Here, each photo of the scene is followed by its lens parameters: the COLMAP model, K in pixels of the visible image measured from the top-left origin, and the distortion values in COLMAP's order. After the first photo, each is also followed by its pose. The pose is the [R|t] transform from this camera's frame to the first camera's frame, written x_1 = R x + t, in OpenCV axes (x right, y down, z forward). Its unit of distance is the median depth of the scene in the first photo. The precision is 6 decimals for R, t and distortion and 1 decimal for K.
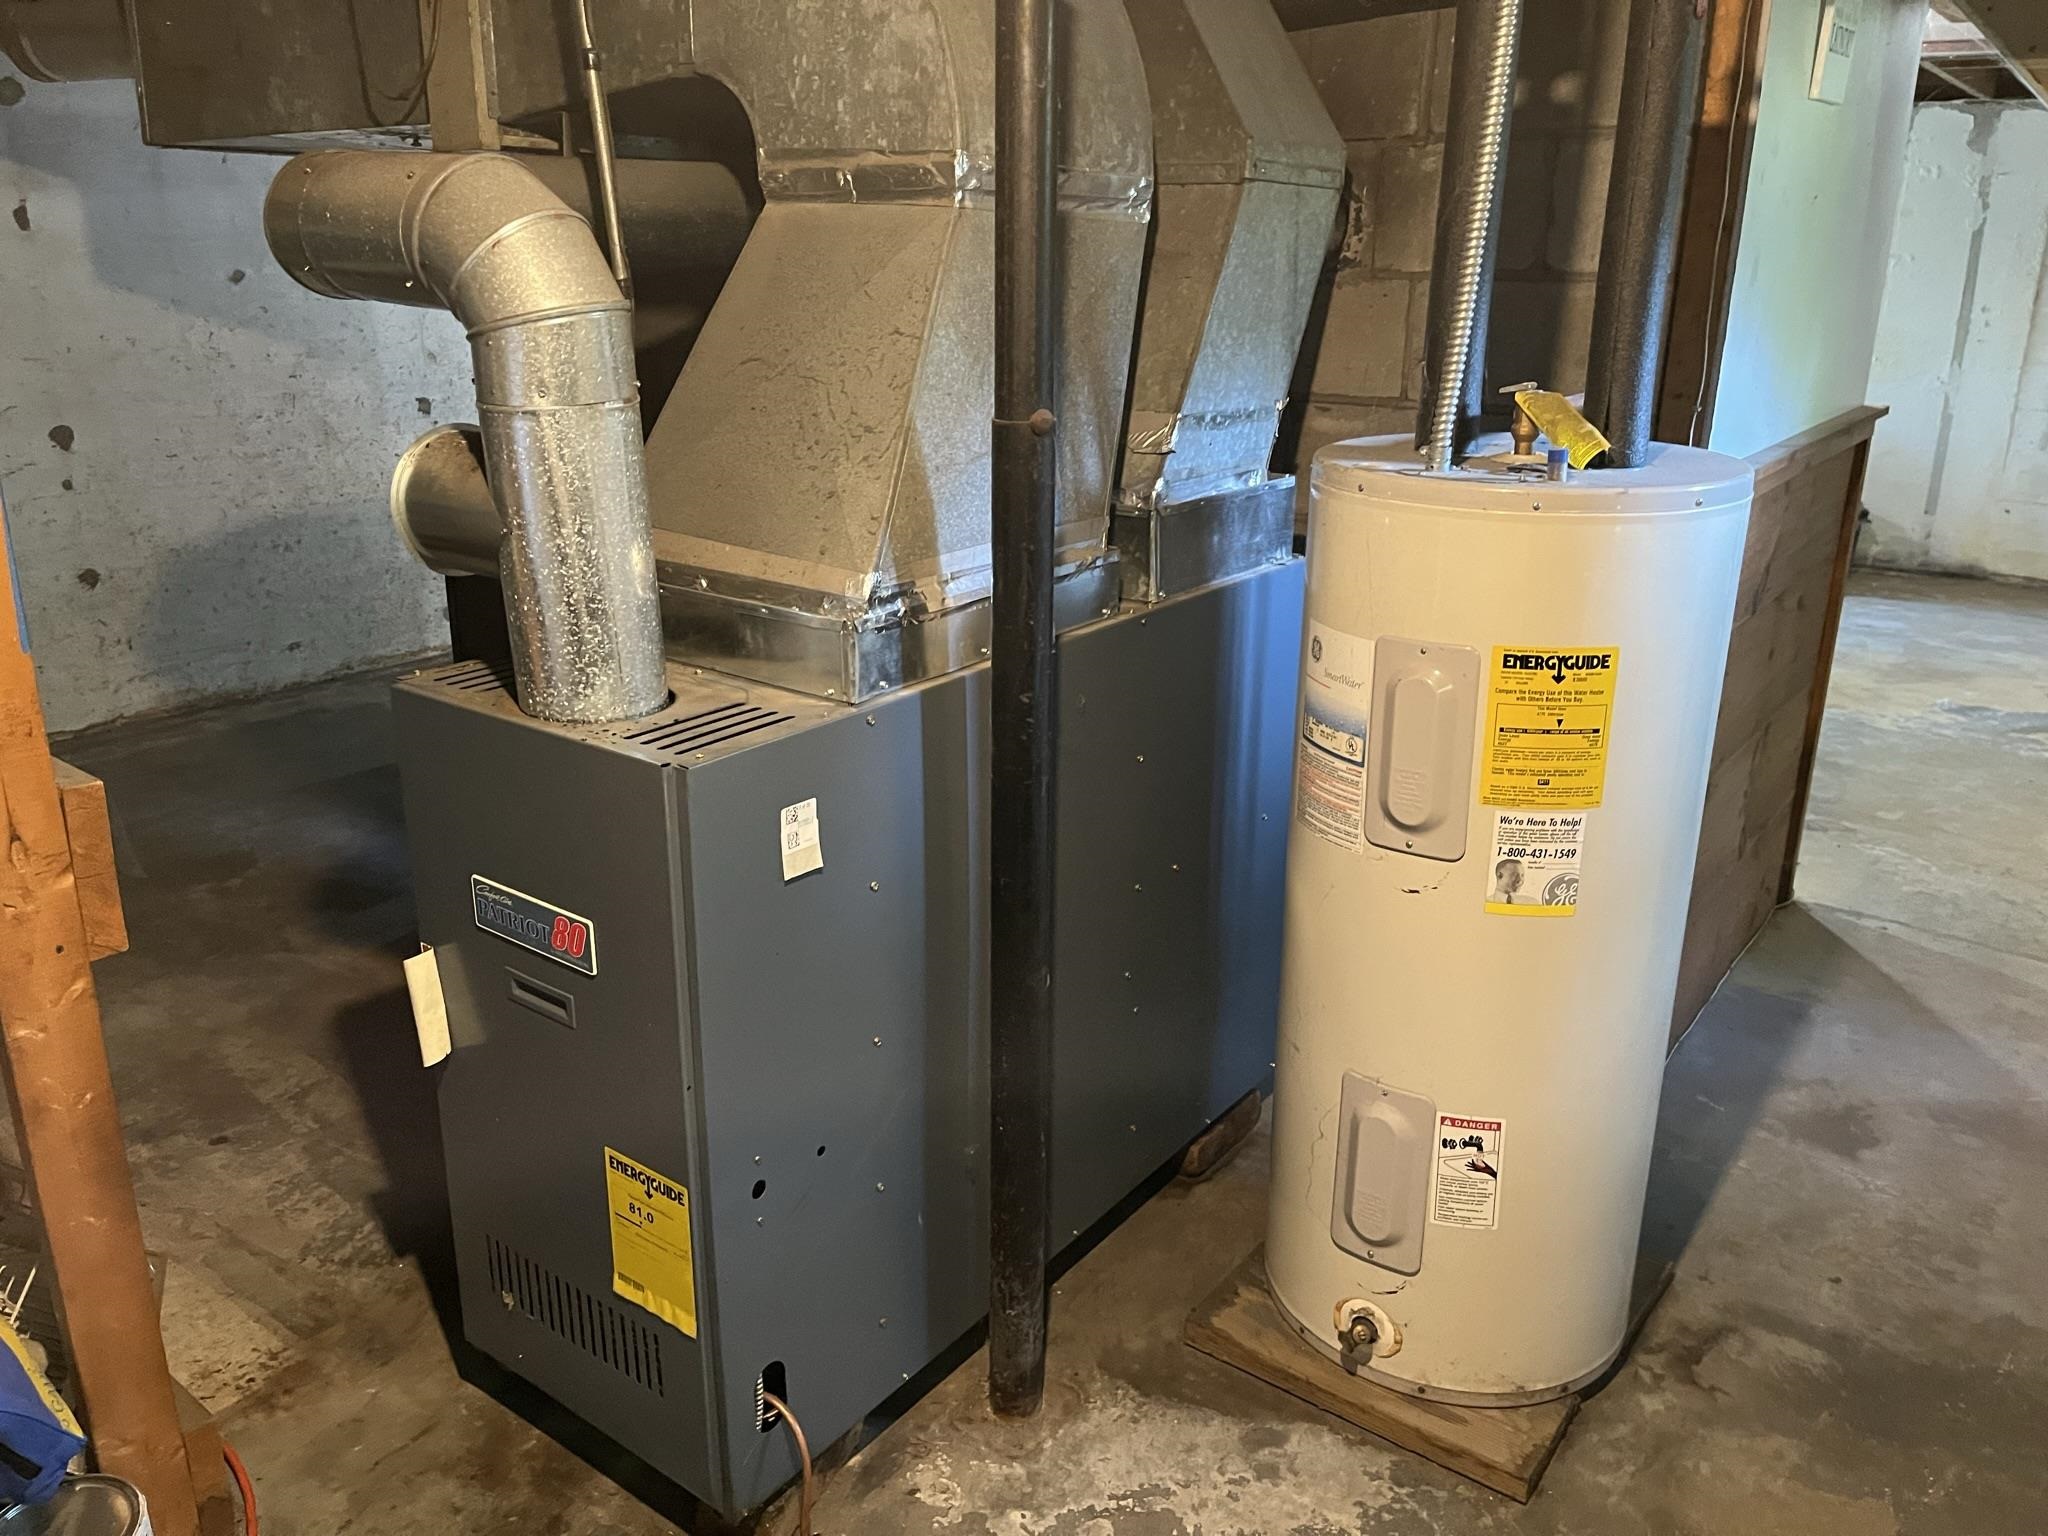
lens RADIAL K [[1527.7, 0, 1020.5], [0, 1527.7, 763.8], [0, 0, 1]] dist [0.046237, -0.063944]
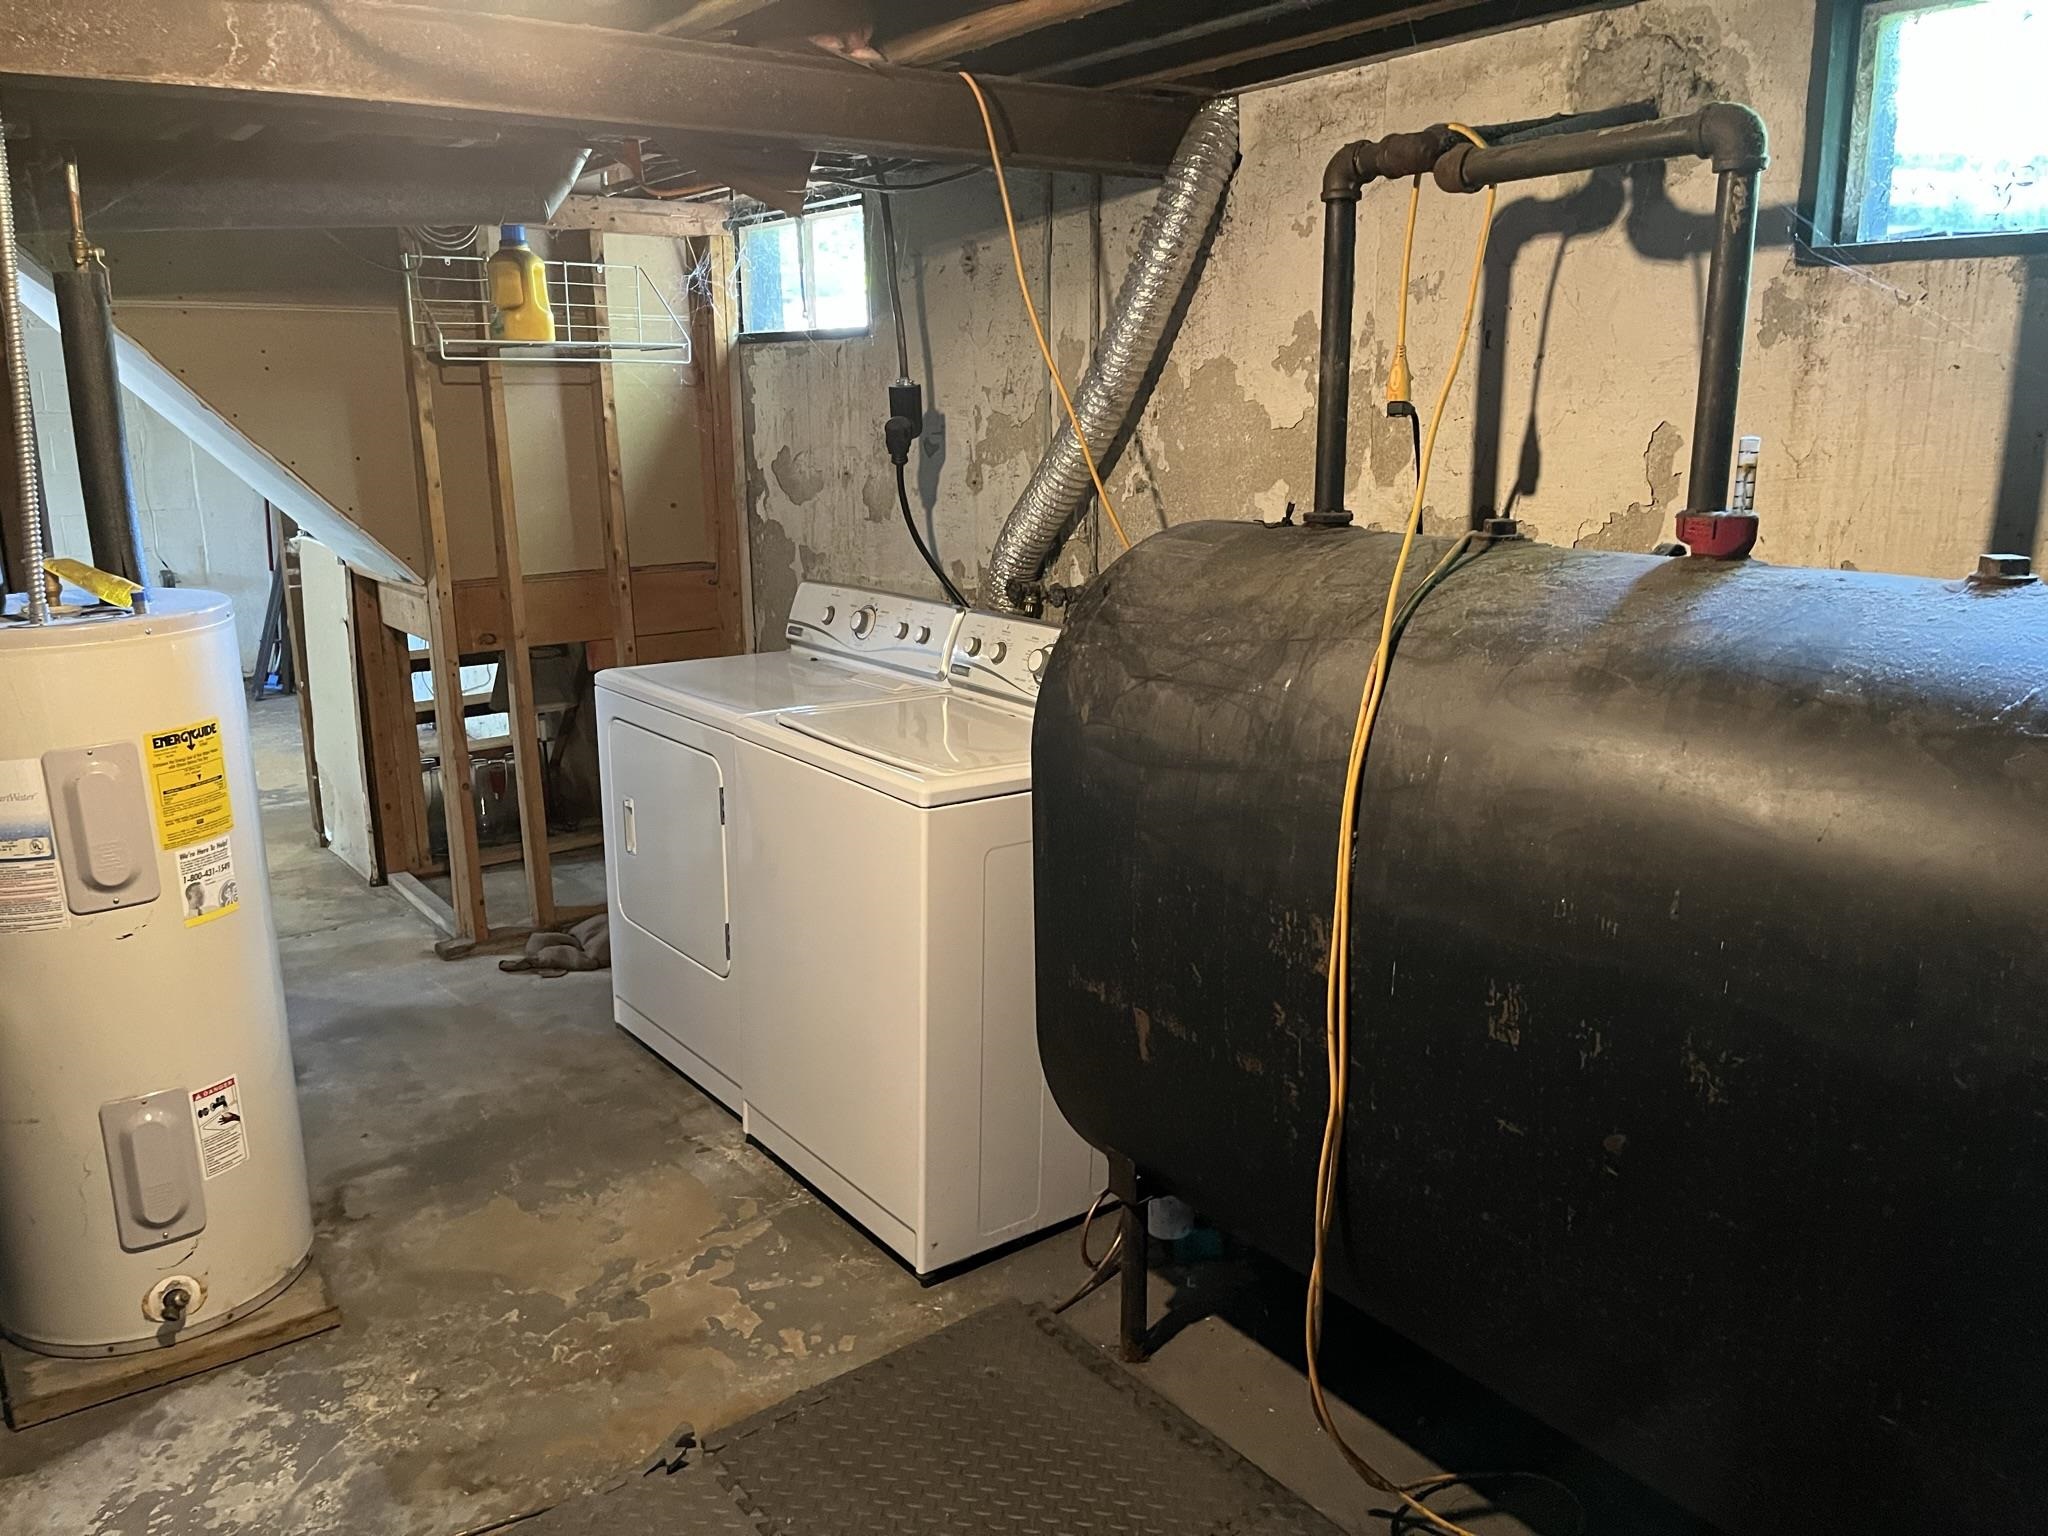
lens RADIAL K [[1527.7, 0, 1028.0], [0, 1527.7, 765.8], [0, 0, 1]] dist [0.046237, -0.063944]
pose [[0.281529, -0.232598, 0.930935, -0.684353], [0.311109, 0.939894, 0.140753, 0.001388], [-0.907719, 0.249996, 0.336970, -0.163899]]
